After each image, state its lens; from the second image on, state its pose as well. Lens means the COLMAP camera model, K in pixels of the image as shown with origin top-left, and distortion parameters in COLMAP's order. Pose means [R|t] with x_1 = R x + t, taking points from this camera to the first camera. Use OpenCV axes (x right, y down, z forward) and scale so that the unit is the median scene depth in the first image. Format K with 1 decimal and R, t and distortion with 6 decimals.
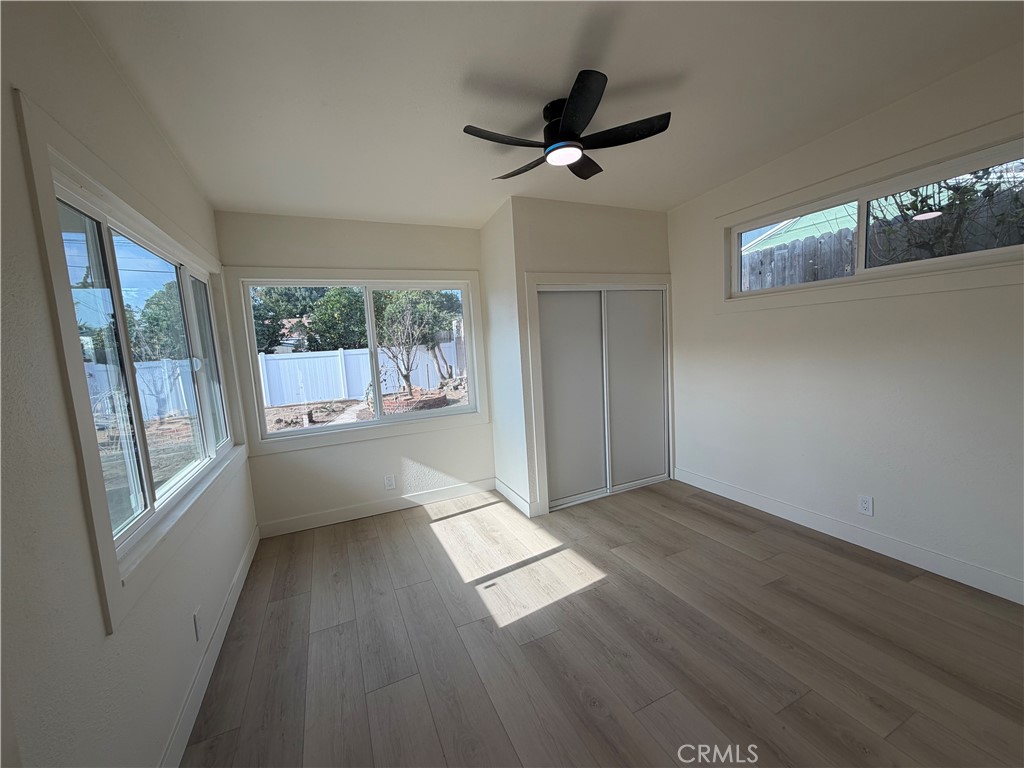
lens RADIAL K [[405.0, 0, 512.0], [0, 405.0, 384.0], [0, 0, 1]] dist [-0.003595, -0.000264]
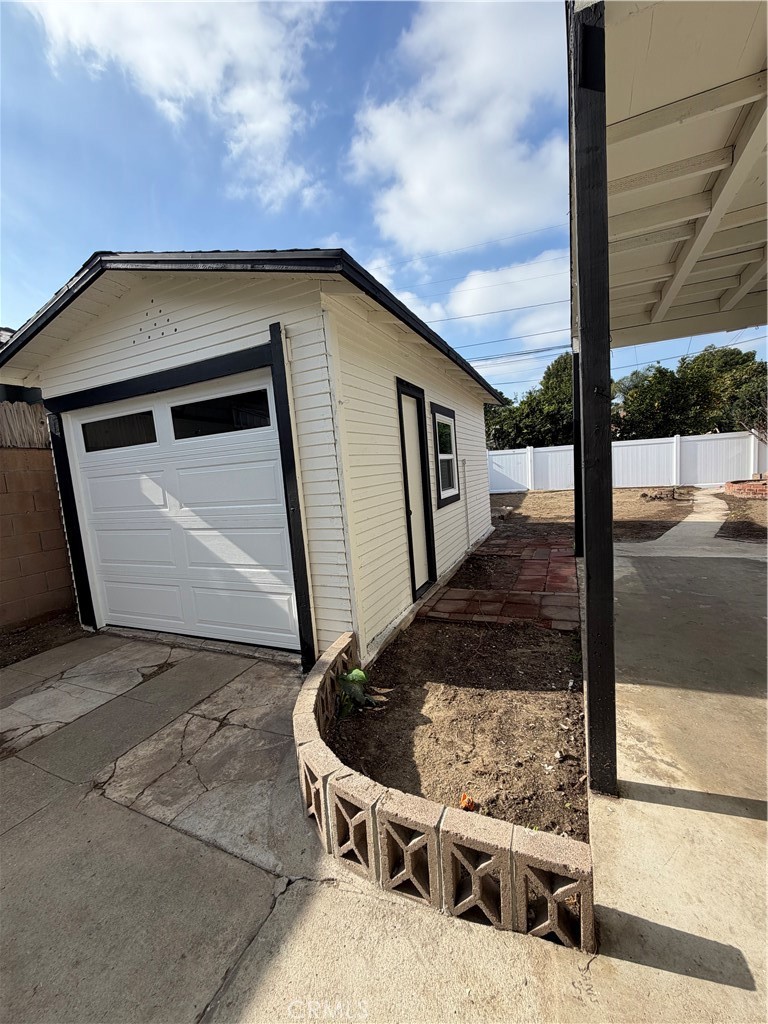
lens RADIAL K [[405.0, 0, 384.0], [0, 405.0, 512.0], [0, 0, 1]] dist [-0.003595, -0.000264]
pose [[0.655120, 0.098961, -0.749016, -0.138814], [-0.049849, 0.994886, 0.087845, 0.053103], [0.753879, -0.020211, 0.656703, -0.219096]]
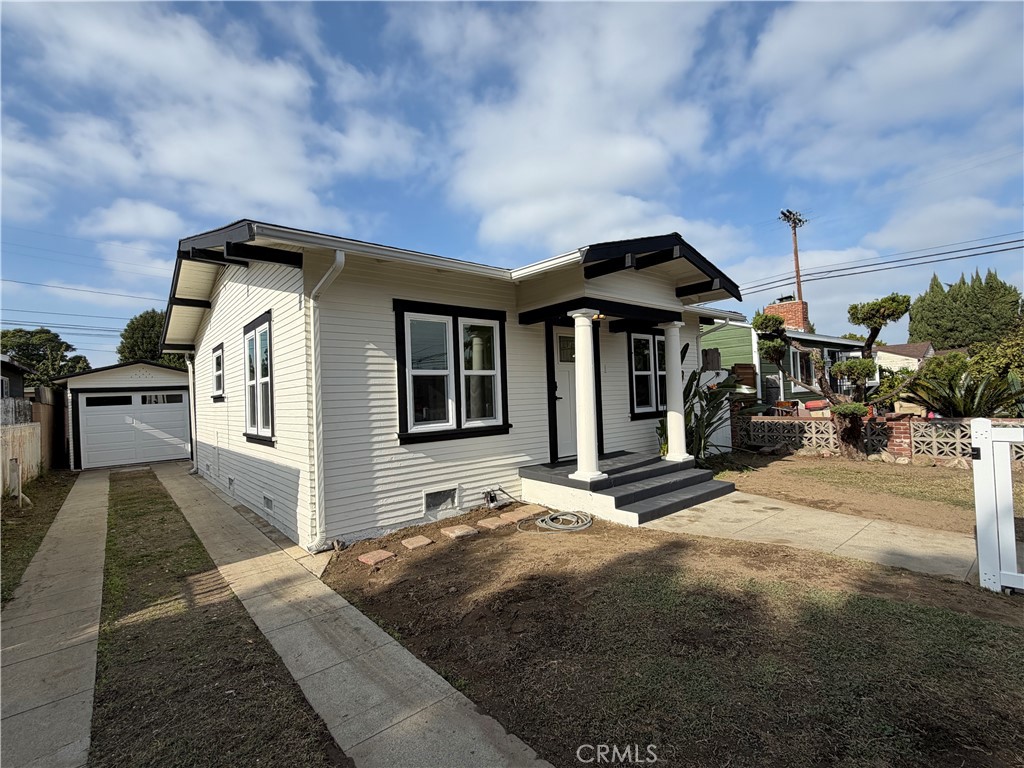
lens RADIAL K [[470.9, 0, 512.0], [0, 470.9, 384.0], [0, 0, 1]] dist [0.000359, -0.000500]
pose [[0.965485, 0.030346, 0.258687, 0.110516], [0.007297, 0.989649, -0.143325, 0.149673], [-0.260358, 0.140266, 0.955269, -1.393296]]
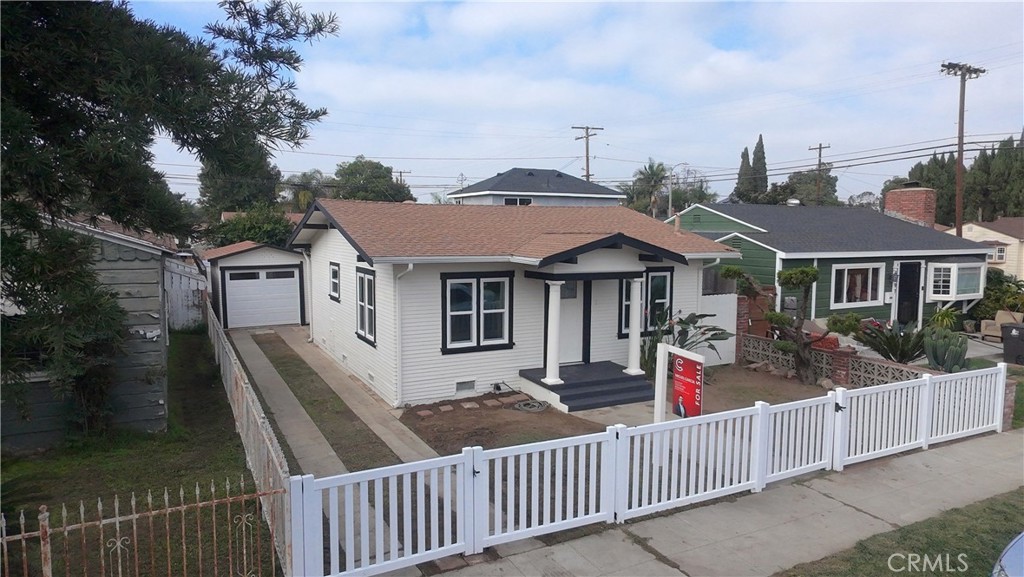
lens RADIAL K [[653.1, 0, 512.0], [0, 653.1, 288.5], [0, 0, 1]] dist [0.001752, 0.000642]
pose [[0.996959, 0.063485, 0.045192, 0.181968], [-0.062942, 0.997928, -0.013355, 0.043869], [-0.045946, 0.010470, 0.998889, -2.002428]]
